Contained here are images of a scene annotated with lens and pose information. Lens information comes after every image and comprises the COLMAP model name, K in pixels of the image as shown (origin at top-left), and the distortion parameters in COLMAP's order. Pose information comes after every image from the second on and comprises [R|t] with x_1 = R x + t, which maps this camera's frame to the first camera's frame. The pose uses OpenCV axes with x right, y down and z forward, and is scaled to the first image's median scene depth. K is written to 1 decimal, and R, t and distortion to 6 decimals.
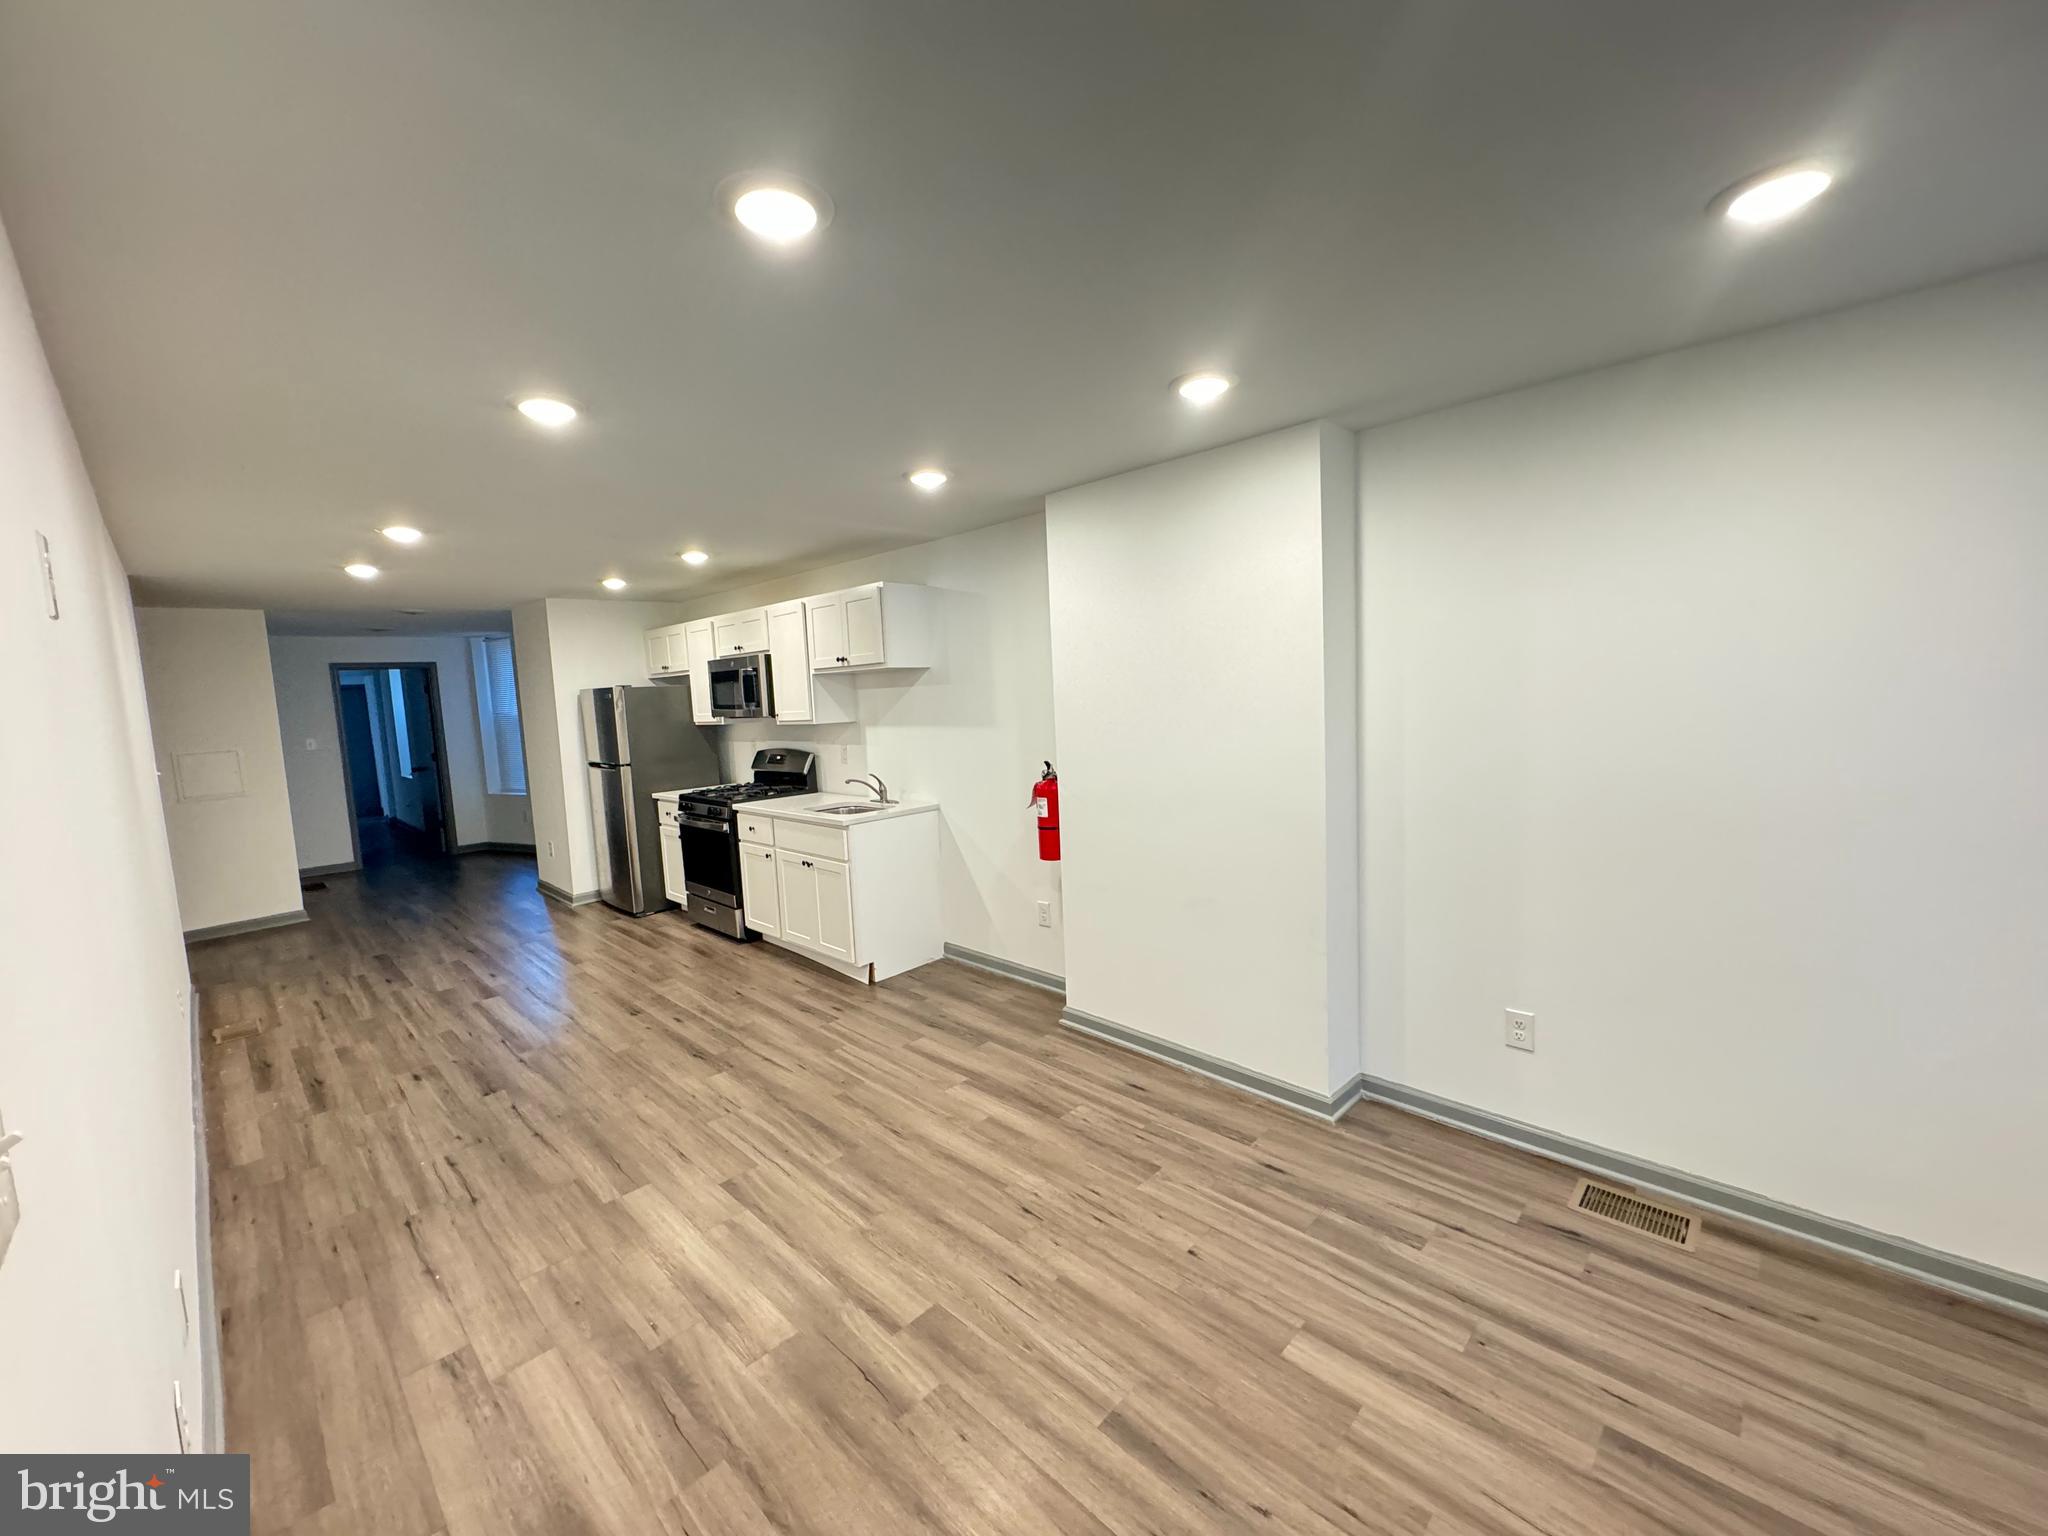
lens RADIAL K [[817.8, 0, 1027.7], [0, 817.8, 770.4], [0, 0, 1]] dist [-0.000498, 0.000270]
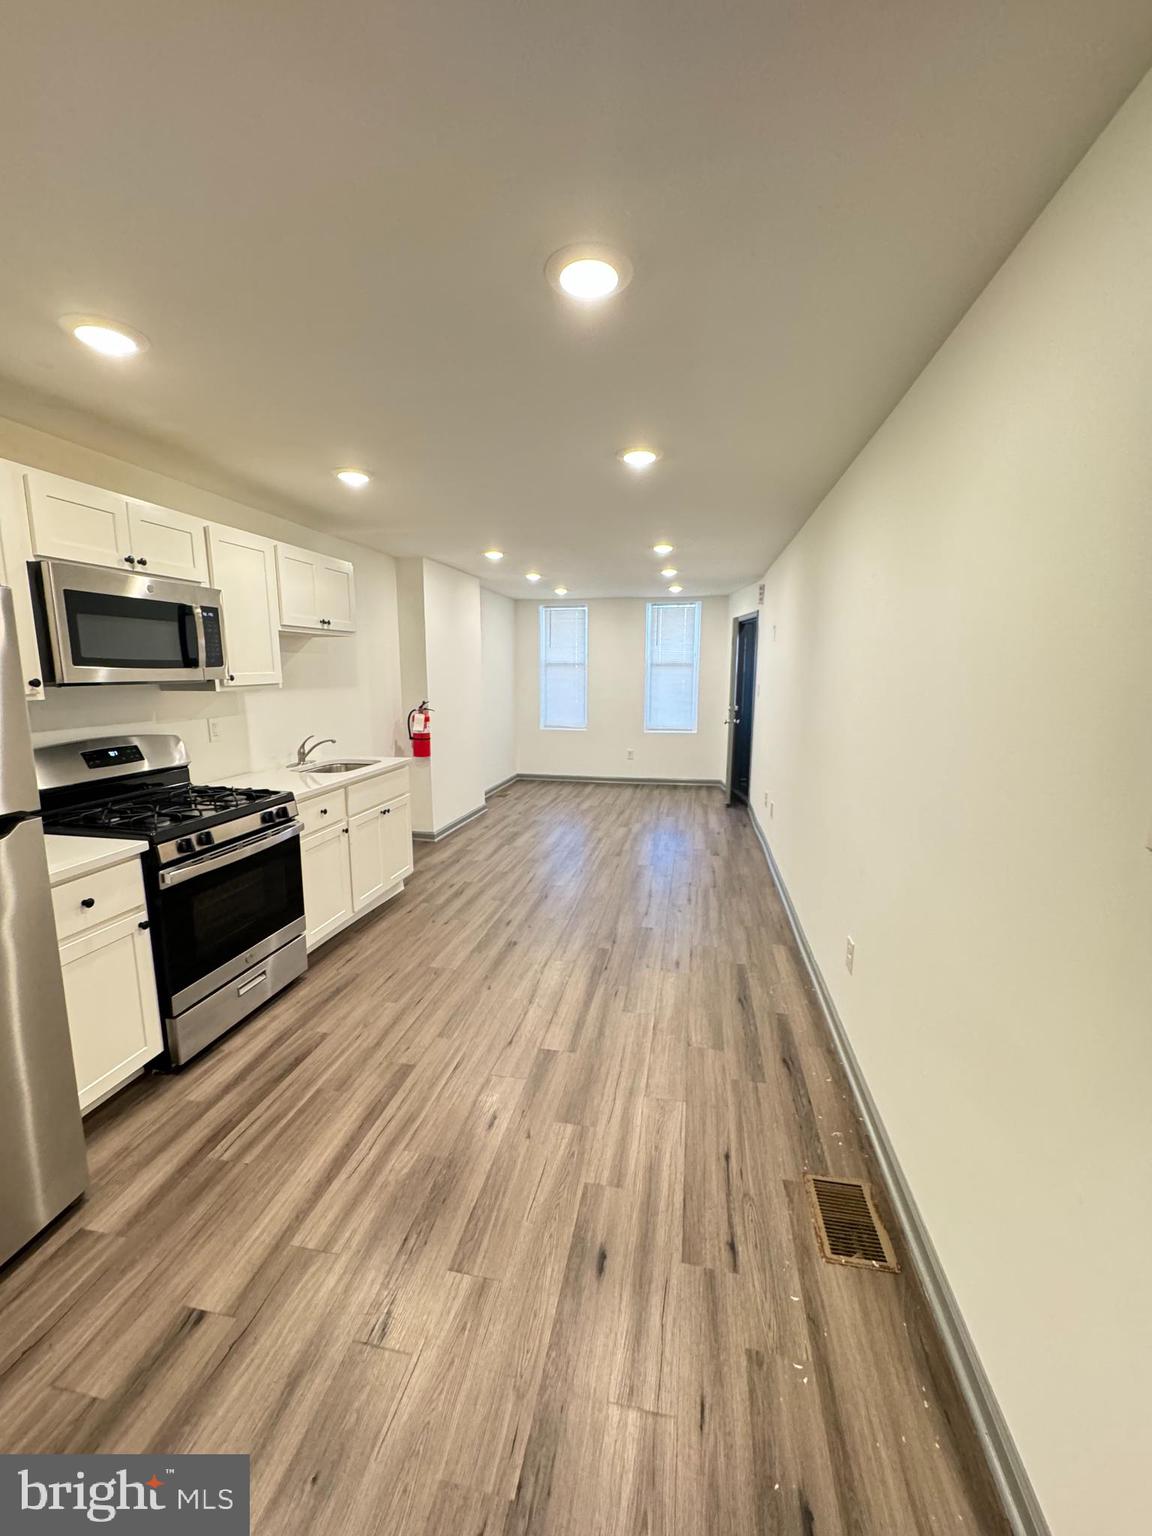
lens RADIAL K [[613.4, 0, 578.1], [0, 613.4, 767.3], [0, 0, 1]] dist [-0.000498, 0.000270]
pose [[-0.545595, -0.091216, 0.833070, -1.264170], [0.108785, 0.977940, 0.178324, -0.071942], [-0.830959, 0.187918, -0.523636, 1.399051]]
